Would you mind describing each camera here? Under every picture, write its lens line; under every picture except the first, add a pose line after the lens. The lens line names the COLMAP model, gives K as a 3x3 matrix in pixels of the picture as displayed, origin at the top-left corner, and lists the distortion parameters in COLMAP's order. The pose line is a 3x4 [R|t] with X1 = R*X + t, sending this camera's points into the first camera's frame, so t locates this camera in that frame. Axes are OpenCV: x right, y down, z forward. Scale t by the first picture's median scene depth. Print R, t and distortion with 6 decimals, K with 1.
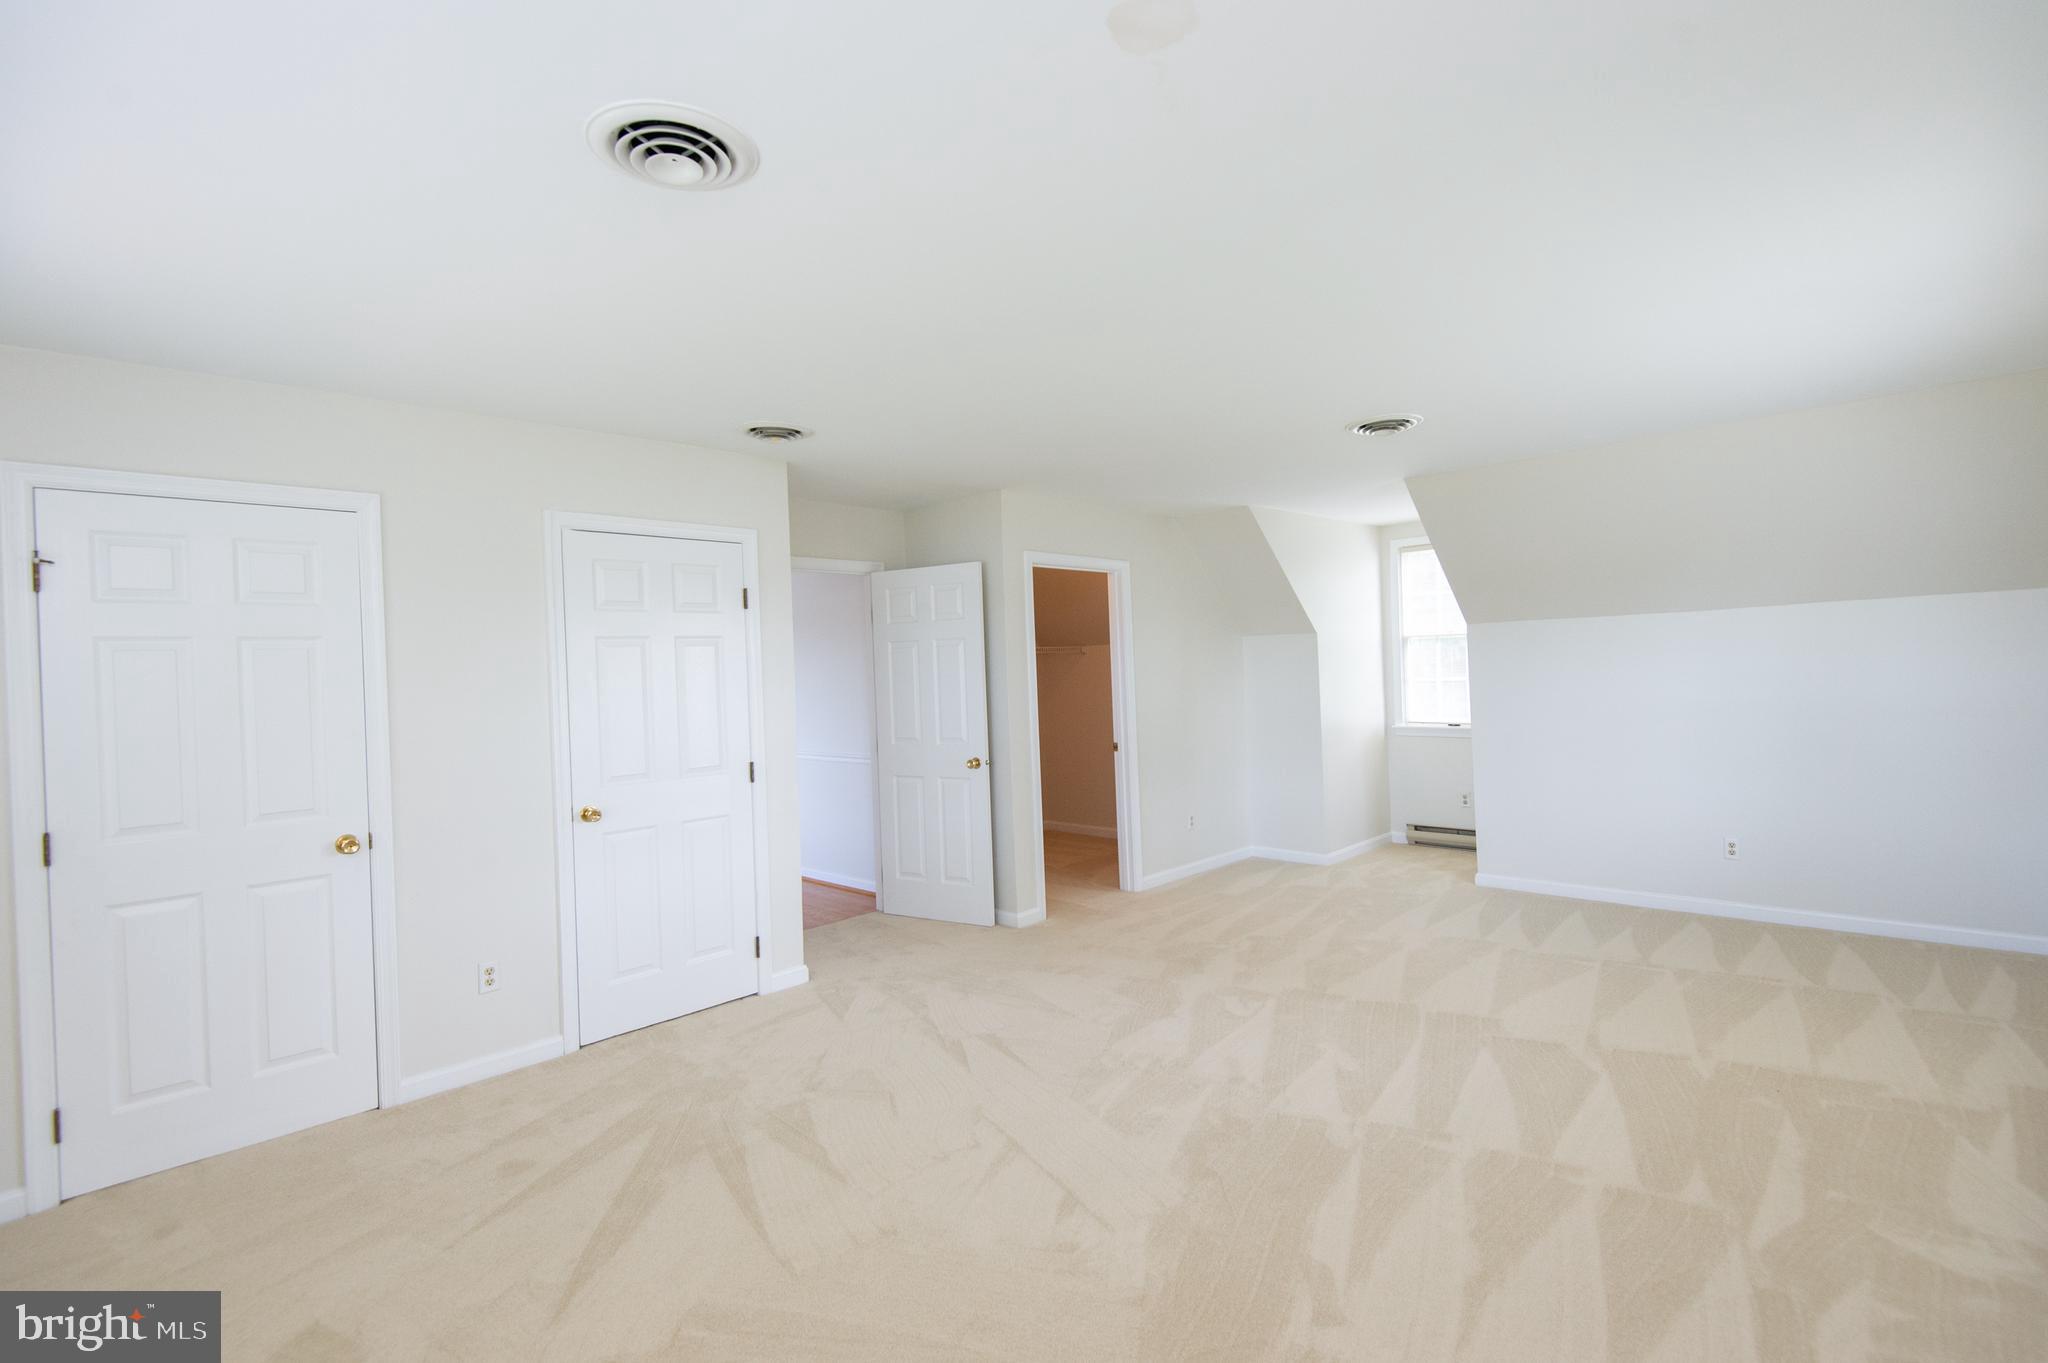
lens RADIAL K [[934.8, 0, 1018.7], [0, 934.8, 679.4], [0, 0, 1]] dist [0.001683, -0.000920]
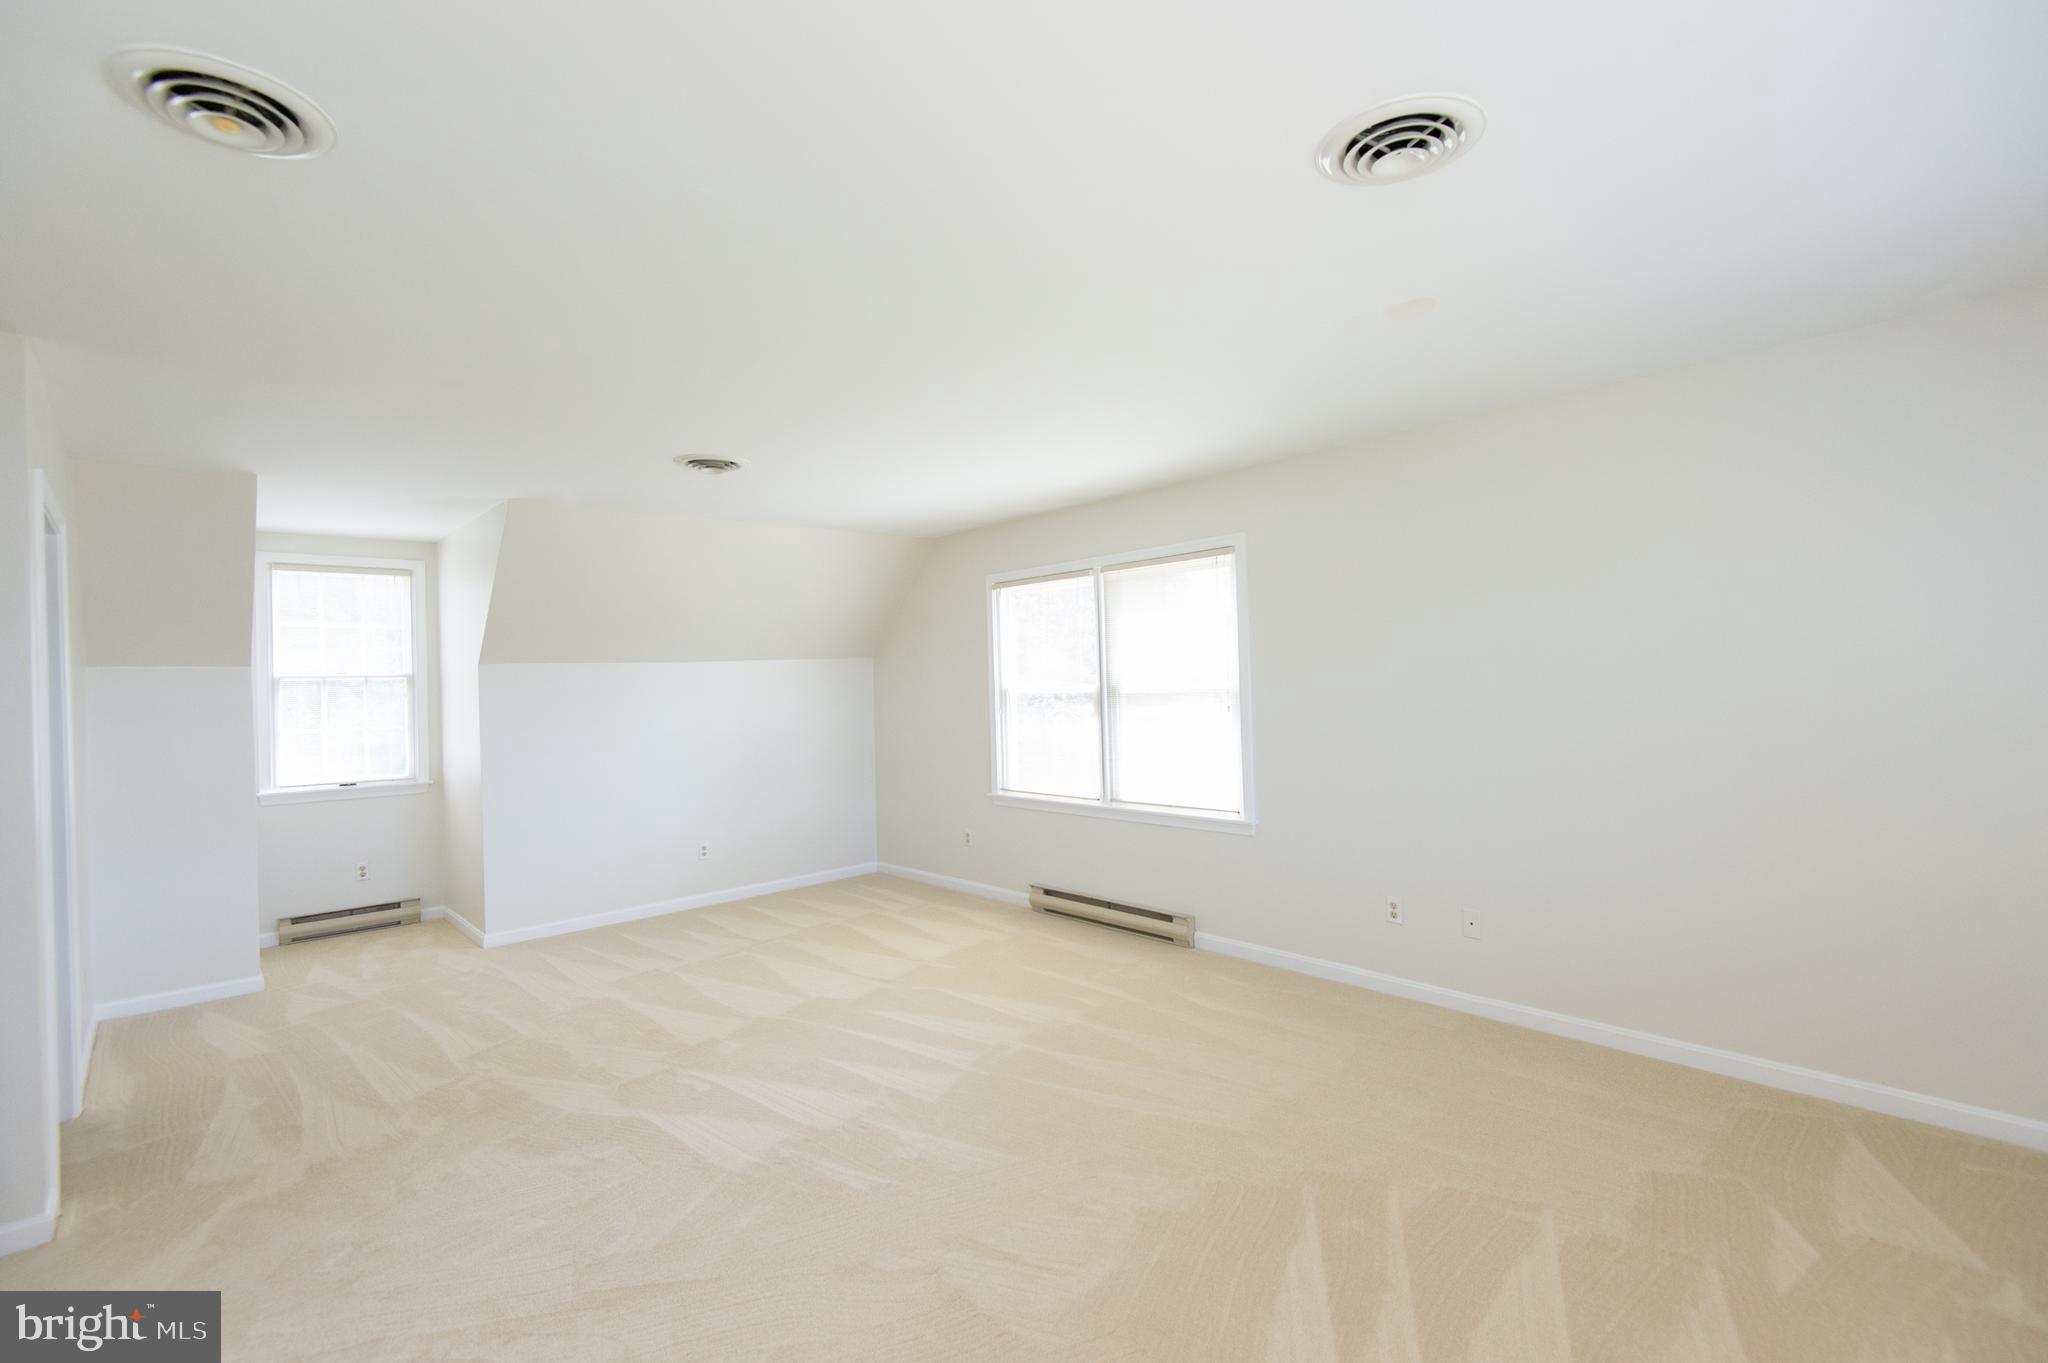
lens RADIAL K [[934.8, 0, 1018.7], [0, 934.8, 679.4], [0, 0, 1]] dist [0.001683, -0.000920]
pose [[0.051220, 0.040158, 0.997880, -0.560438], [0.039368, 0.998333, -0.042197, 0.022372], [-0.997911, 0.041446, 0.049554, 0.579017]]
